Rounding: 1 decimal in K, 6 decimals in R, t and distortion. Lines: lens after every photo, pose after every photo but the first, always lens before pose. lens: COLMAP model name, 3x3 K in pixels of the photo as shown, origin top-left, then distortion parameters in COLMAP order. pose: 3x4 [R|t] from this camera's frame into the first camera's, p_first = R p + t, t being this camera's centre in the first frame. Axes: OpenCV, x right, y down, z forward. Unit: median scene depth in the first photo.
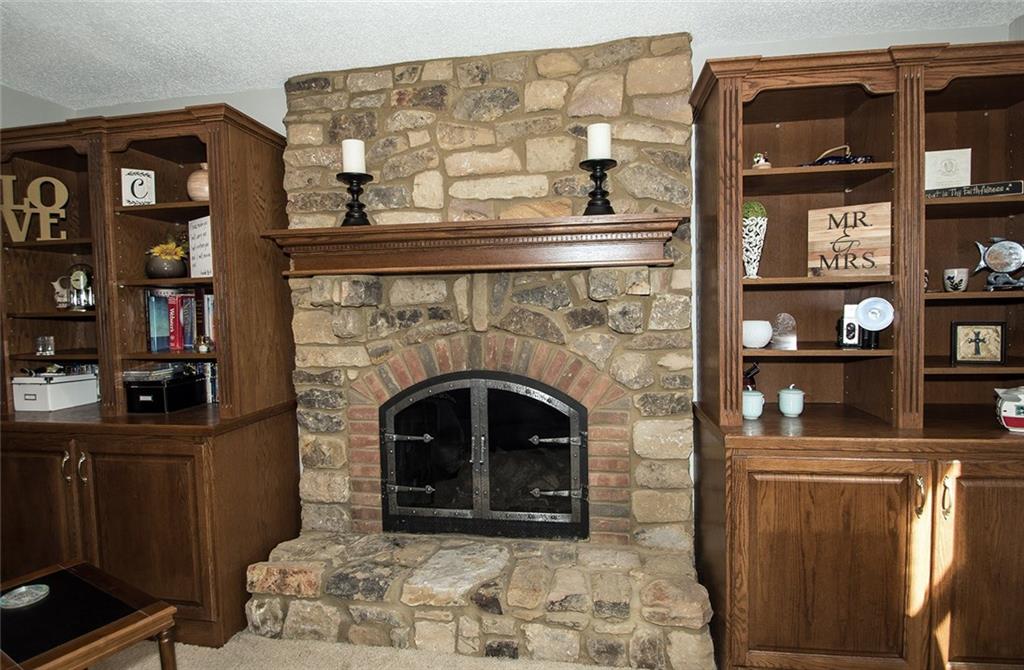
lens RADIAL K [[532.1, 0, 511.3], [0, 532.1, 328.0], [0, 0, 1]] dist [-0.017147, -0.000500]
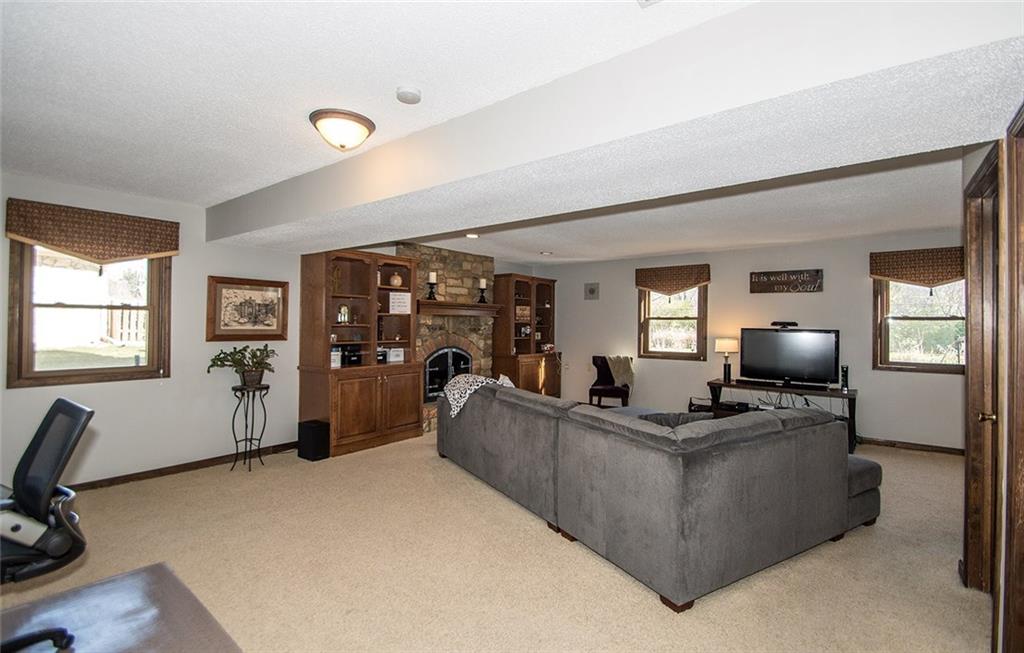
lens RADIAL K [[469.6, 0, 514.8], [0, 469.6, 319.9], [0, 0, 1]] dist [-0.003014, -0.000912]
pose [[0.477584, 0.034252, 0.877918, -2.425199], [0.021419, 0.998489, -0.050609, 0.076541], [-0.878325, 0.042974, 0.476129, -0.712423]]
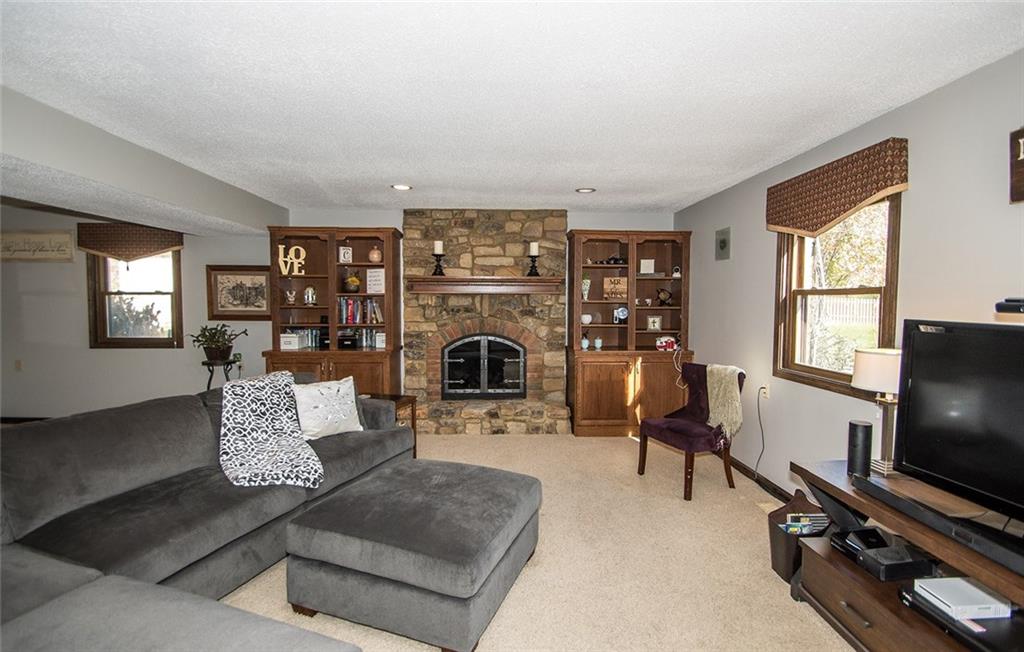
lens RADIAL K [[469.6, 0, 514.8], [0, 469.6, 319.4], [0, 0, 1]] dist [-0.003014, -0.000912]
pose [[0.978984, 0.016017, 0.203309, -0.381324], [-0.014957, 0.999865, -0.006751, 0.030012], [-0.203390, 0.003568, 0.979091, -1.230211]]
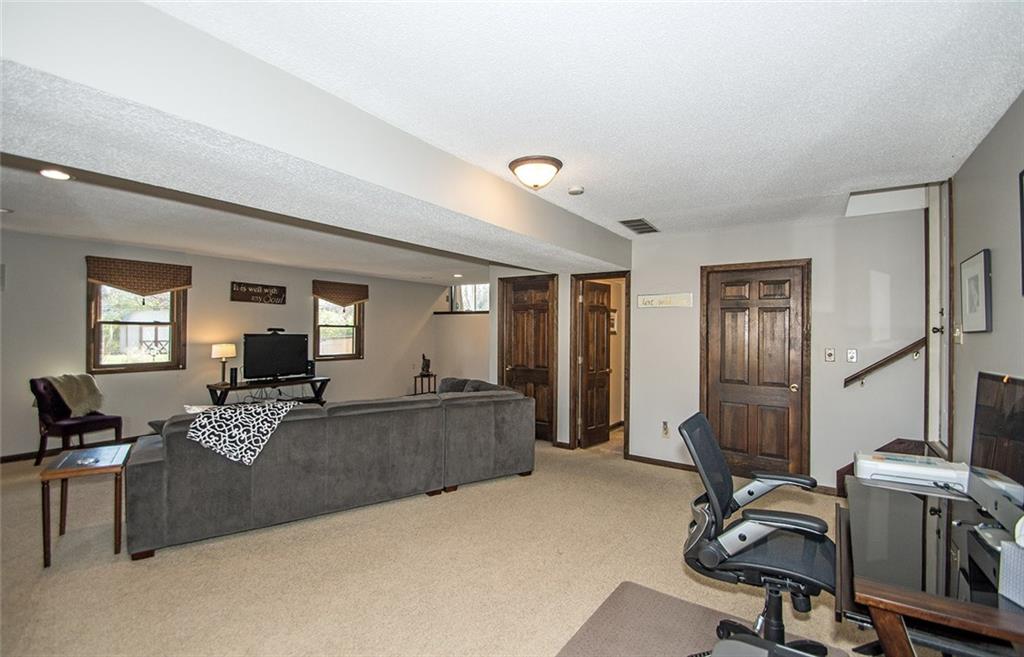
lens RADIAL K [[460.4, 0, 513.0], [0, 460.4, 323.9], [0, 0, 1]] dist [0.001710, -0.009703]
pose [[-0.903661, 0.024076, 0.427570, -2.180799], [0.030232, 0.999514, 0.007614, -0.023984], [-0.427179, 0.019807, -0.903950, 1.222404]]
